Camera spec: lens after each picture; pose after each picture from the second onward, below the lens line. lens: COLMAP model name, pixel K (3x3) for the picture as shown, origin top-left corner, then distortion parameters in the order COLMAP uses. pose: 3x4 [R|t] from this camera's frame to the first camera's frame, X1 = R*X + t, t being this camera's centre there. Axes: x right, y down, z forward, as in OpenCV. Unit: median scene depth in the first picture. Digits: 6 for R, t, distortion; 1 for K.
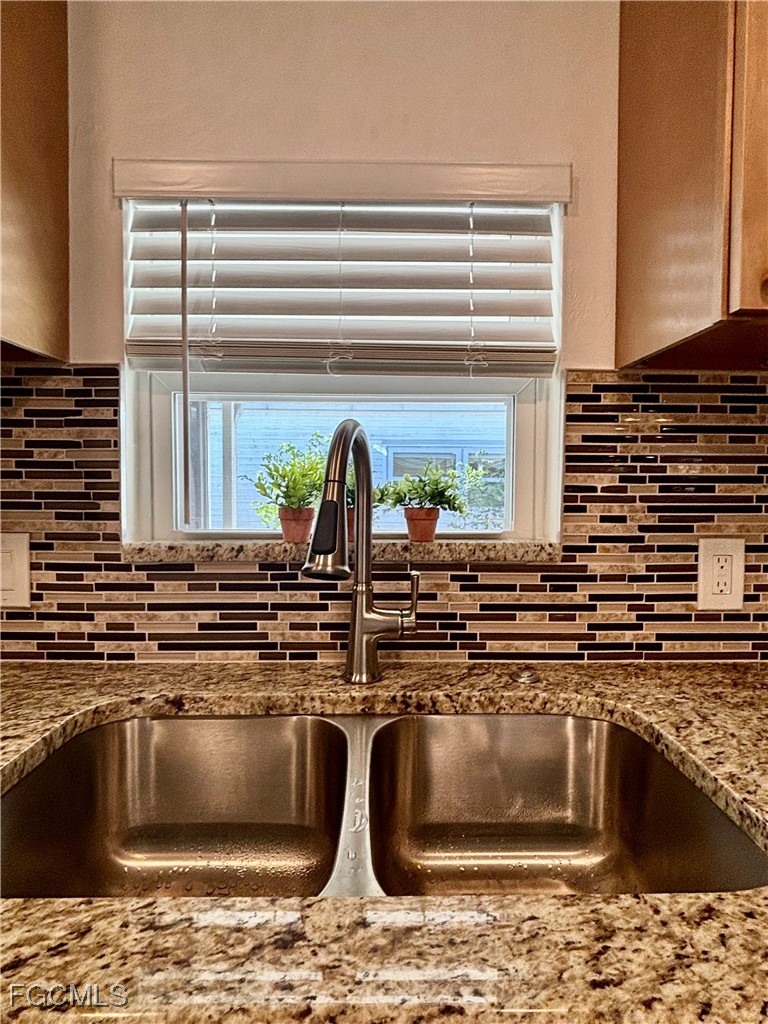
lens RADIAL K [[556.2, 0, 380.5], [0, 556.2, 507.8], [0, 0, 1]] dist [0.019997, -0.005918]
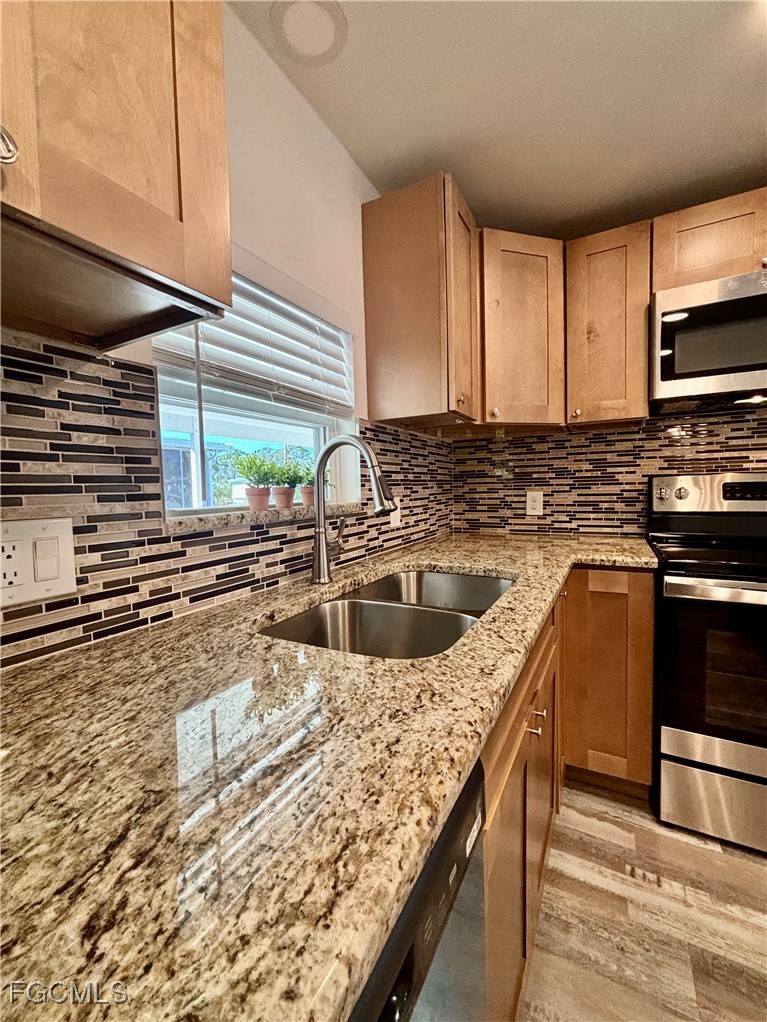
lens RADIAL K [[417.1, 0, 389.2], [0, 417.1, 508.0], [0, 0, 1]] dist [-0.004879, -0.000693]
pose [[0.485426, -0.062344, 0.872052, -0.978029], [0.063389, 0.997339, 0.036016, 0.037317], [-0.871977, 0.037796, 0.488086, 0.152391]]
